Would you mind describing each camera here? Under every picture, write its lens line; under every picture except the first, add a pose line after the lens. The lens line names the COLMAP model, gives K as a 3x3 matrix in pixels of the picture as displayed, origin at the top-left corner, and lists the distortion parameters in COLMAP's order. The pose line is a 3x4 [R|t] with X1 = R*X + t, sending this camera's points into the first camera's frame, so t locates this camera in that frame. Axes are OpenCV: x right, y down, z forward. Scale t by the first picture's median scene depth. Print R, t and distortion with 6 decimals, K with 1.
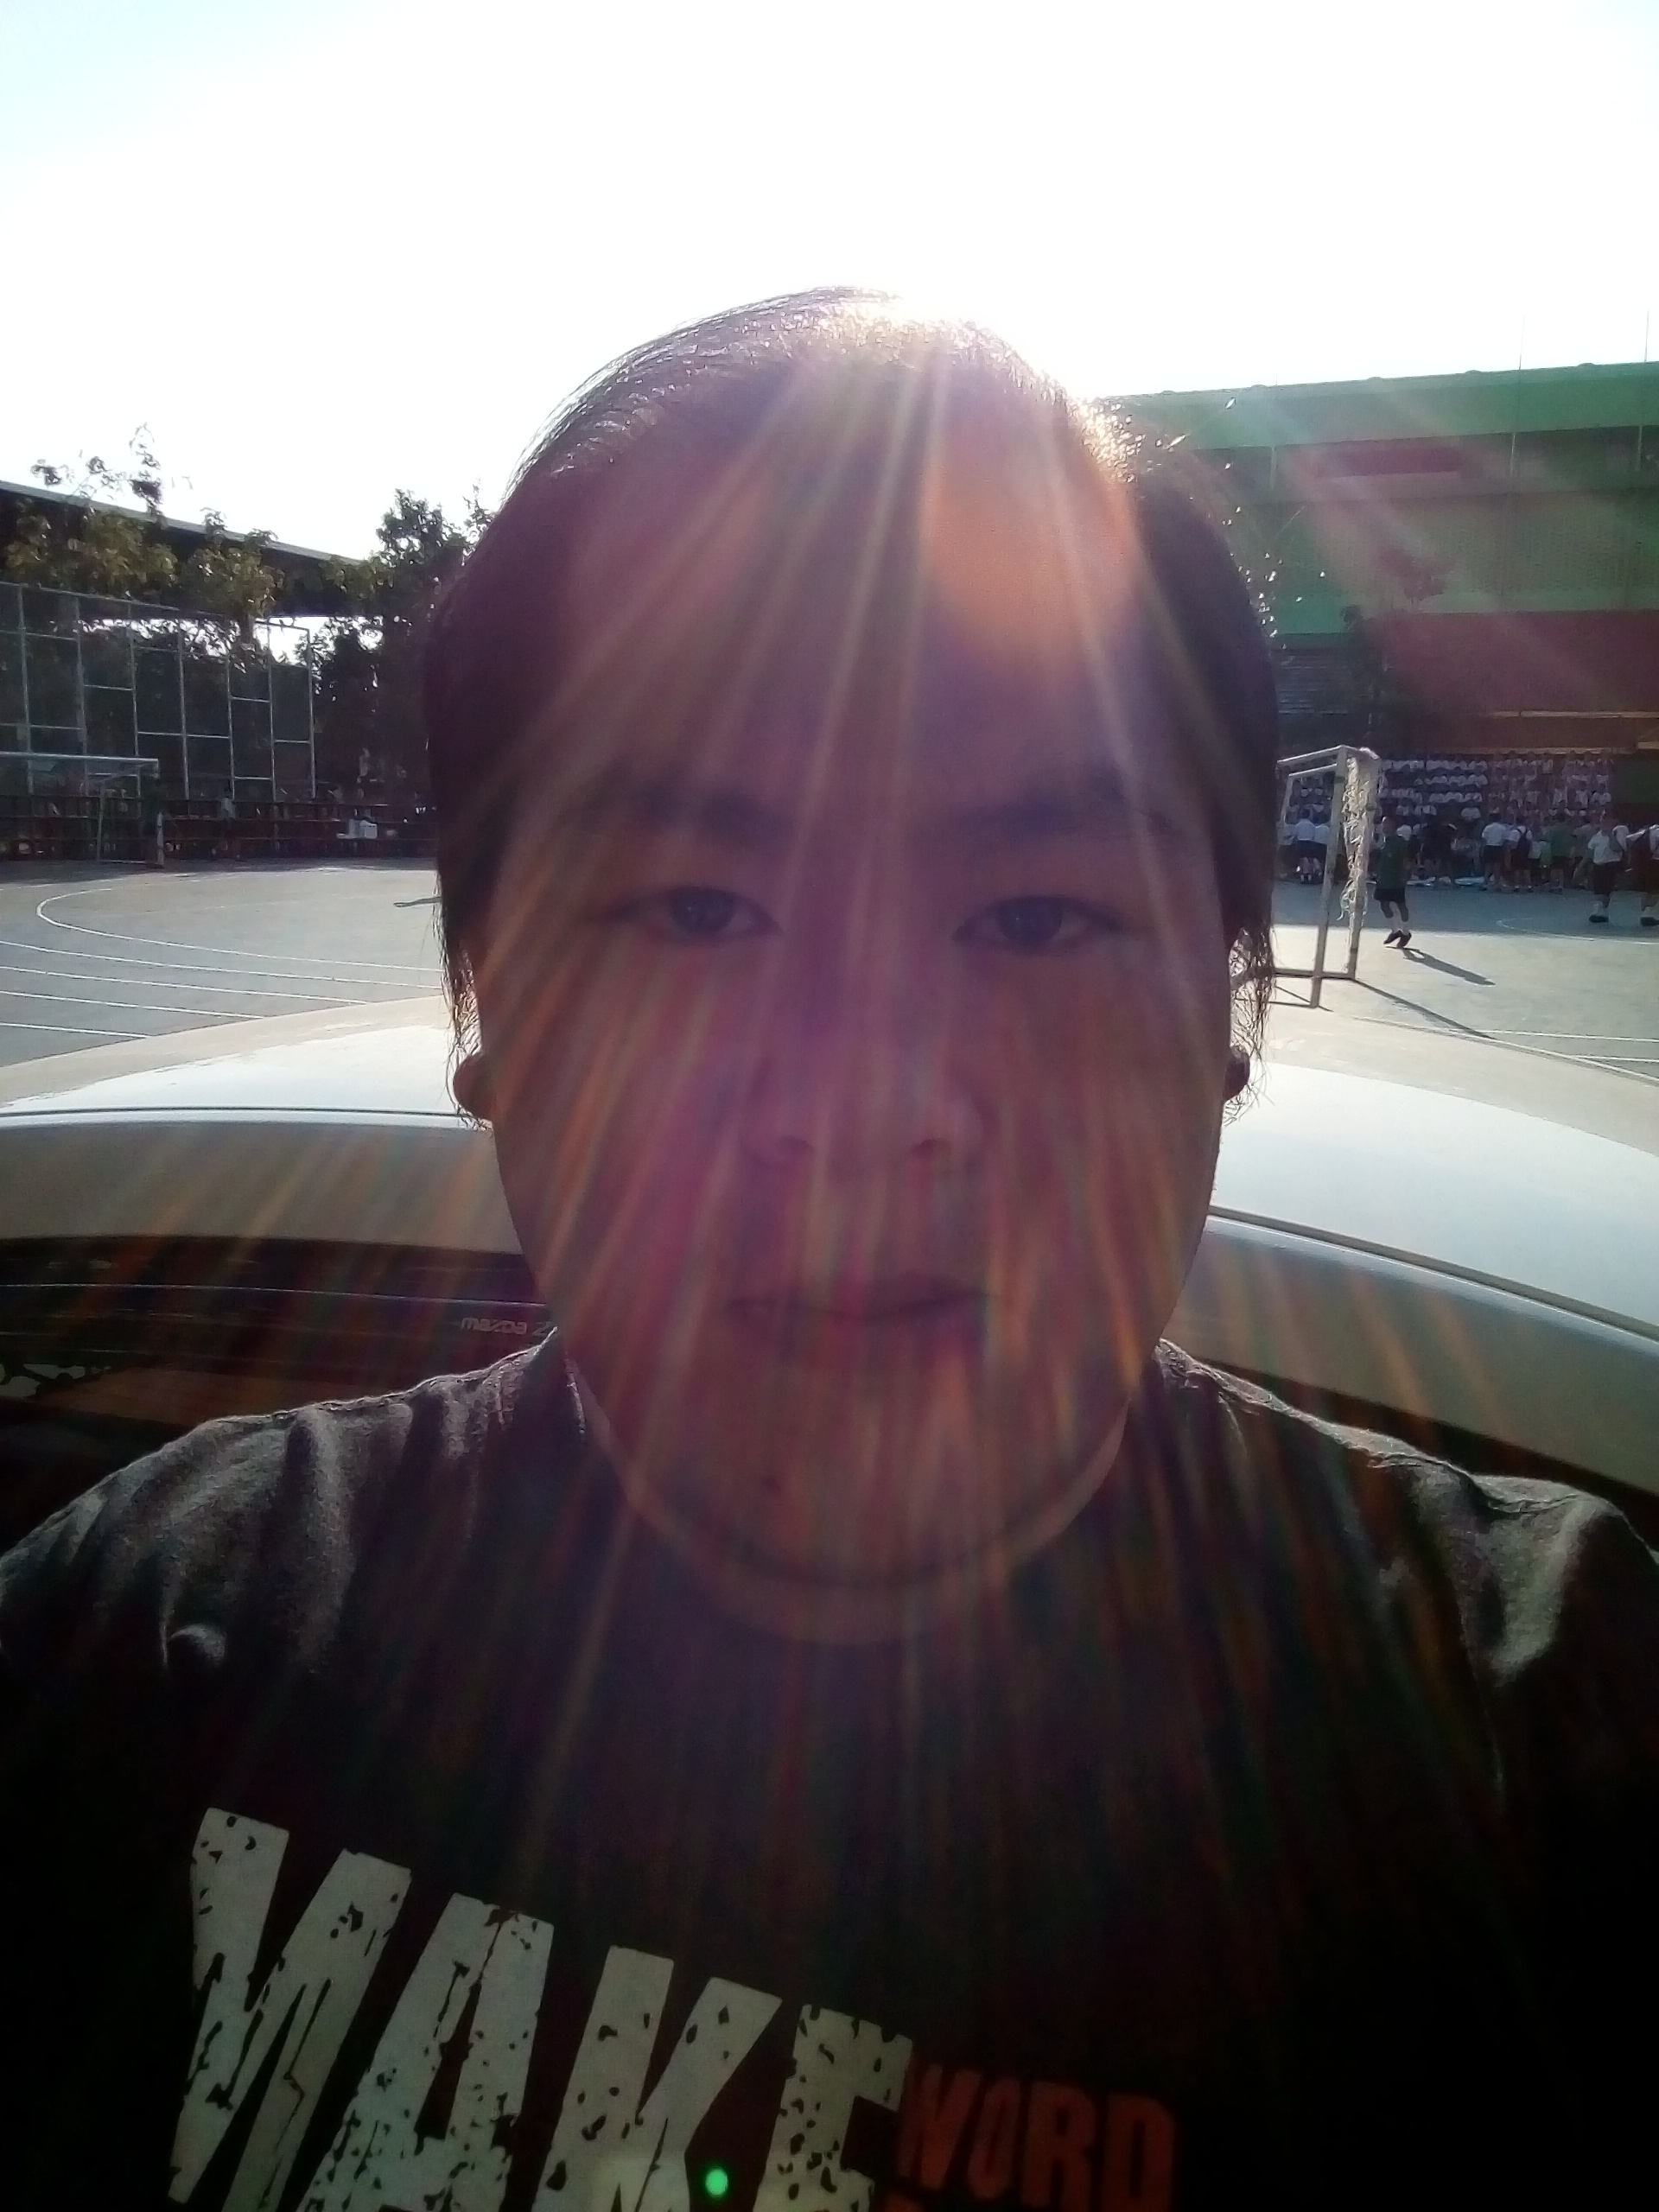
lens RADIAL K [[1763.0, 0, 829.5], [0, 1763.0, 1106.0], [0, 0, 1]] dist [0.068920, -0.091240]
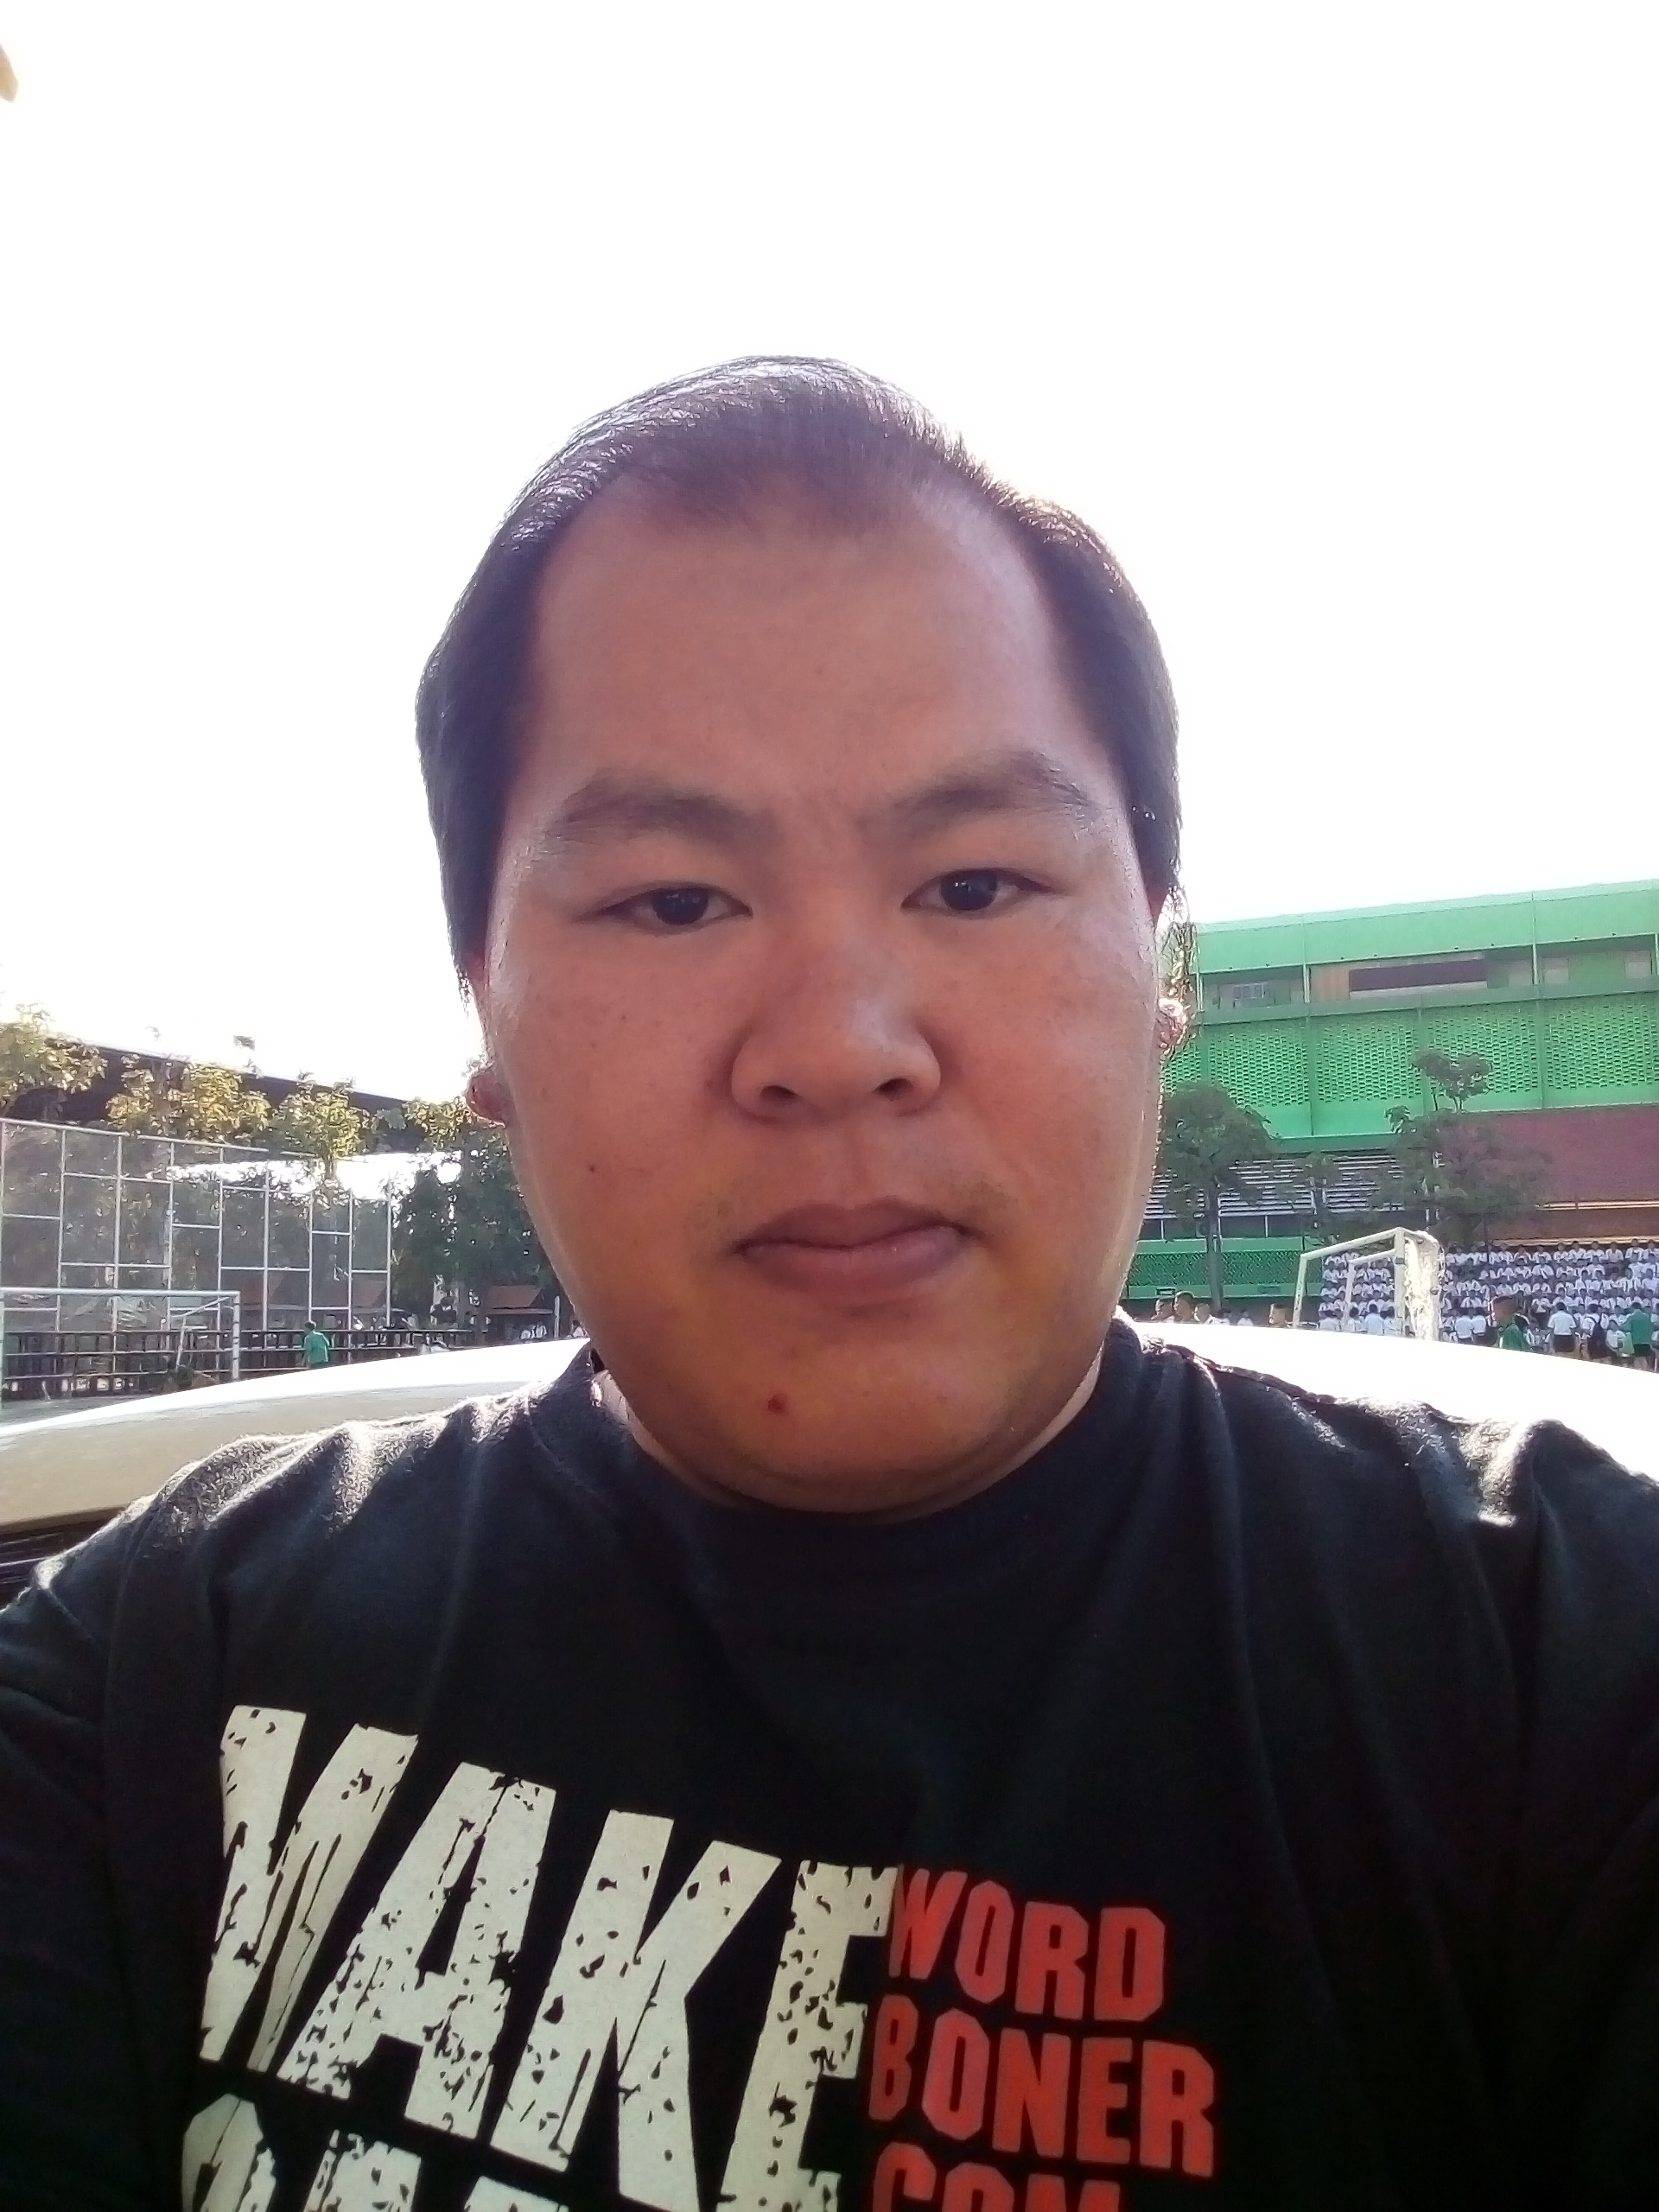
lens RADIAL K [[1757.6, 0, 829.5], [0, 1757.6, 1106.0], [0, 0, 1]] dist [0.113531, -0.248200]
pose [[0.998540, -0.044303, -0.030914, 0.055003], [0.033900, 0.959414, -0.279958, 0.388810], [0.042062, 0.278501, 0.959515, -0.097496]]
